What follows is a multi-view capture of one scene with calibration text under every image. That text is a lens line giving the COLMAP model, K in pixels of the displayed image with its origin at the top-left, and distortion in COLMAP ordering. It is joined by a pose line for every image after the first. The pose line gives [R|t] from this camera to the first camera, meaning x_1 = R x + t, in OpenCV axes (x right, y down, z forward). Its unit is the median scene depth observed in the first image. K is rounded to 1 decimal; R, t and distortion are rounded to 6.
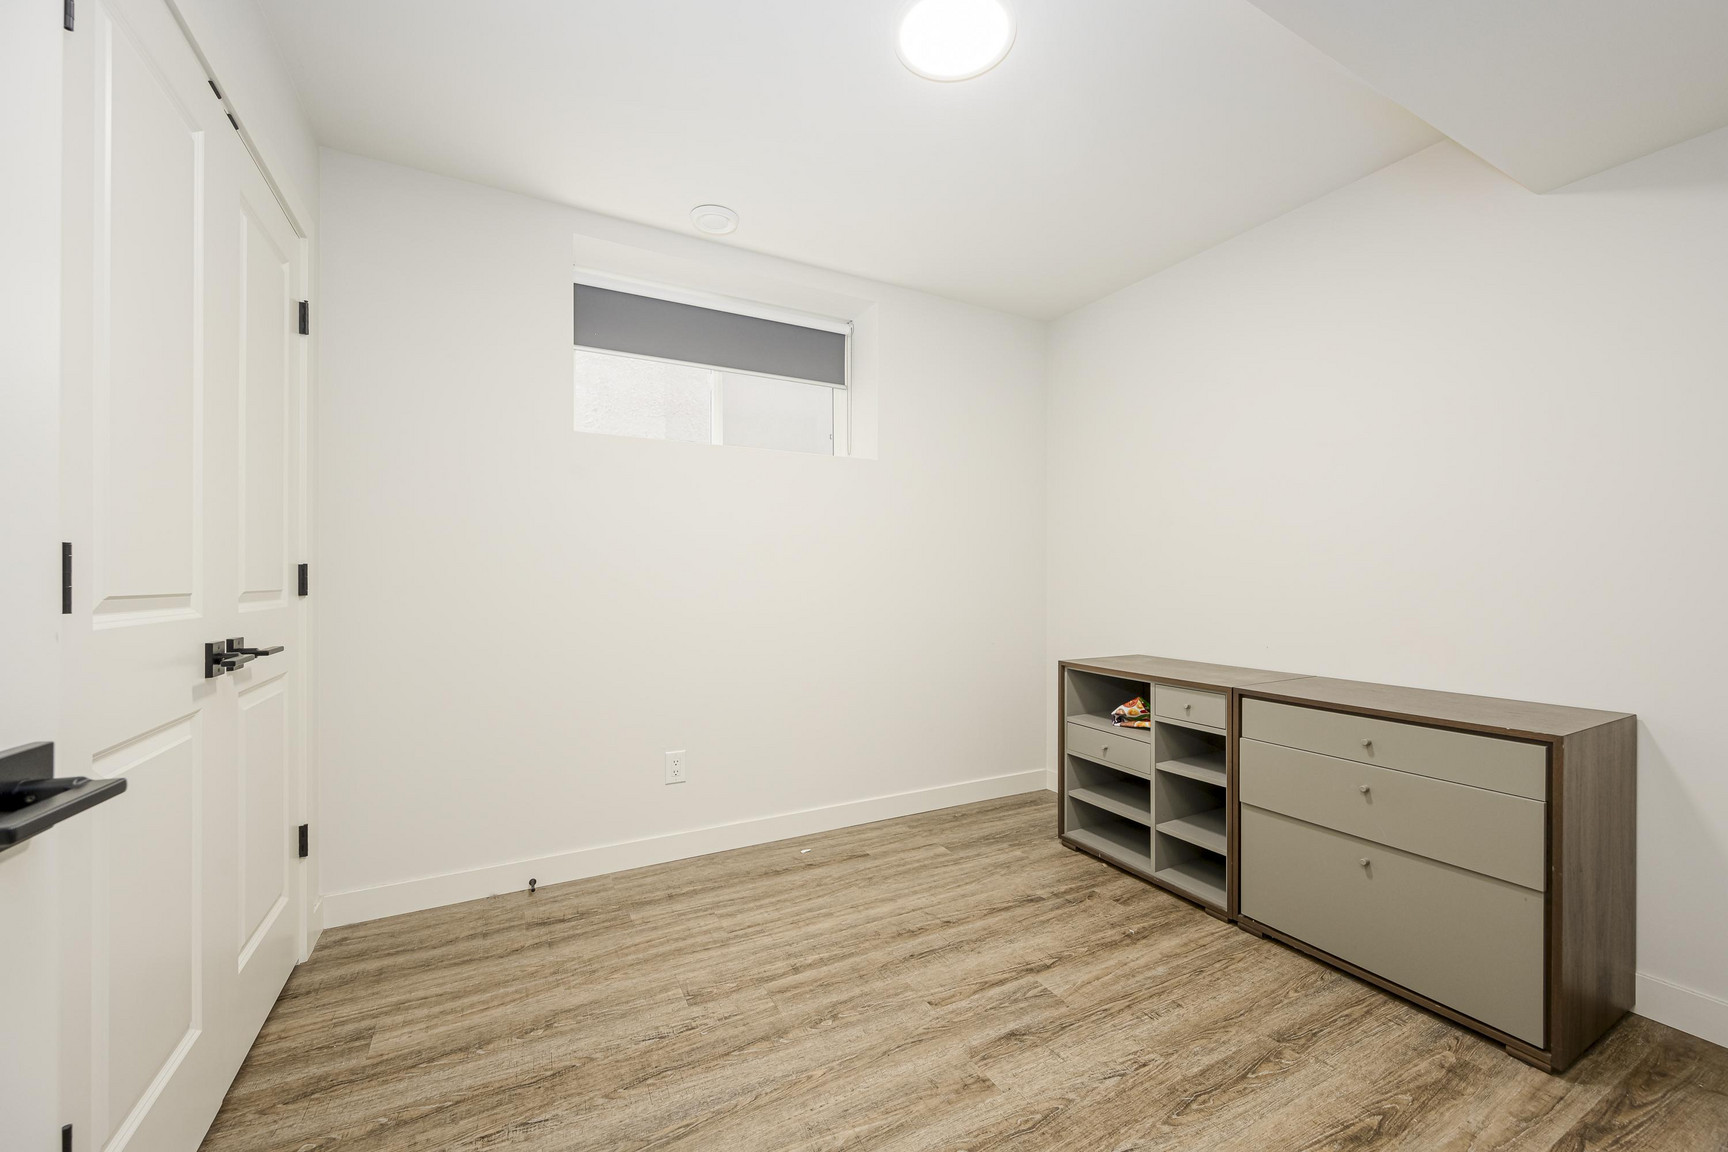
lens RADIAL K [[683.3, 0, 875.7], [0, 683.3, 574.6], [0, 0, 1]] dist [-0.003041, 0.000313]
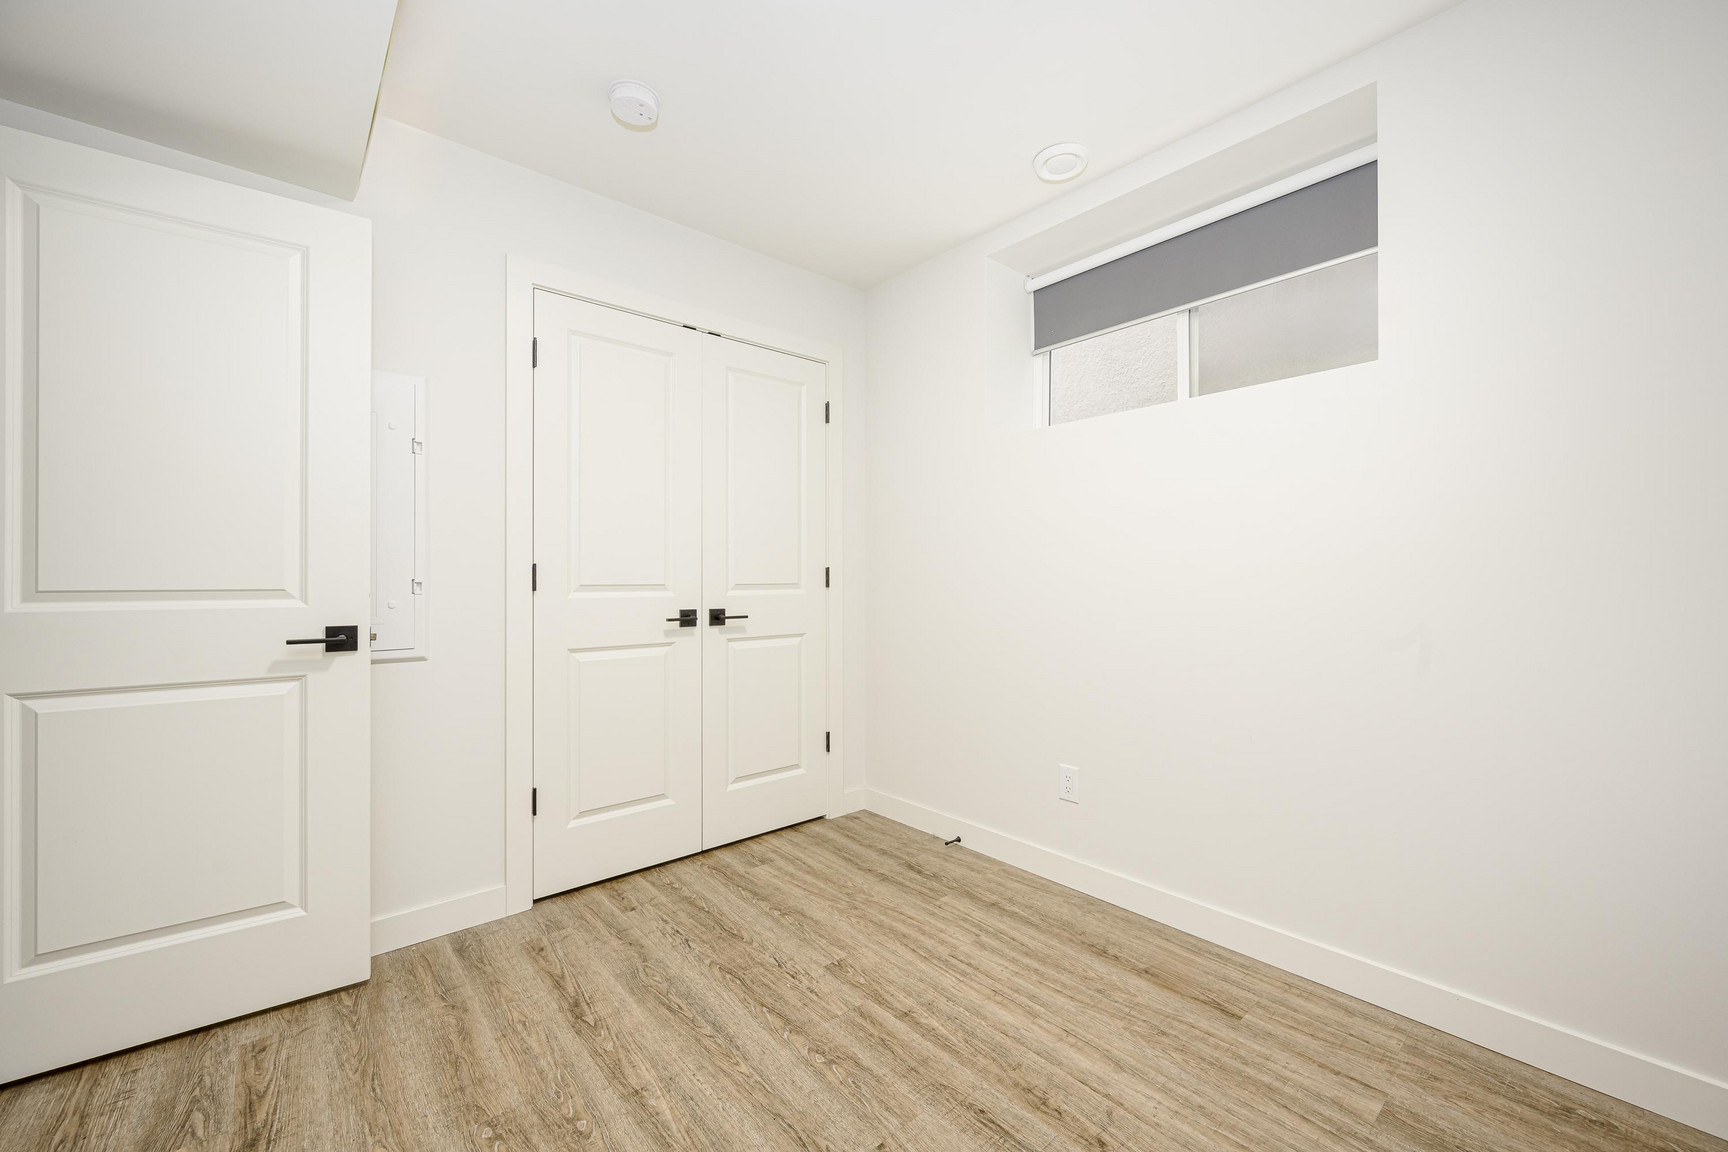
lens RADIAL K [[683.3, 0, 875.7], [0, 683.3, 574.6], [0, 0, 1]] dist [-0.003041, 0.000313]
pose [[0.221355, -0.000919, -0.975193, 0.731184], [0.009440, 0.999955, 0.001200, 0.001131], [0.975148, -0.009471, 0.221354, 0.756606]]
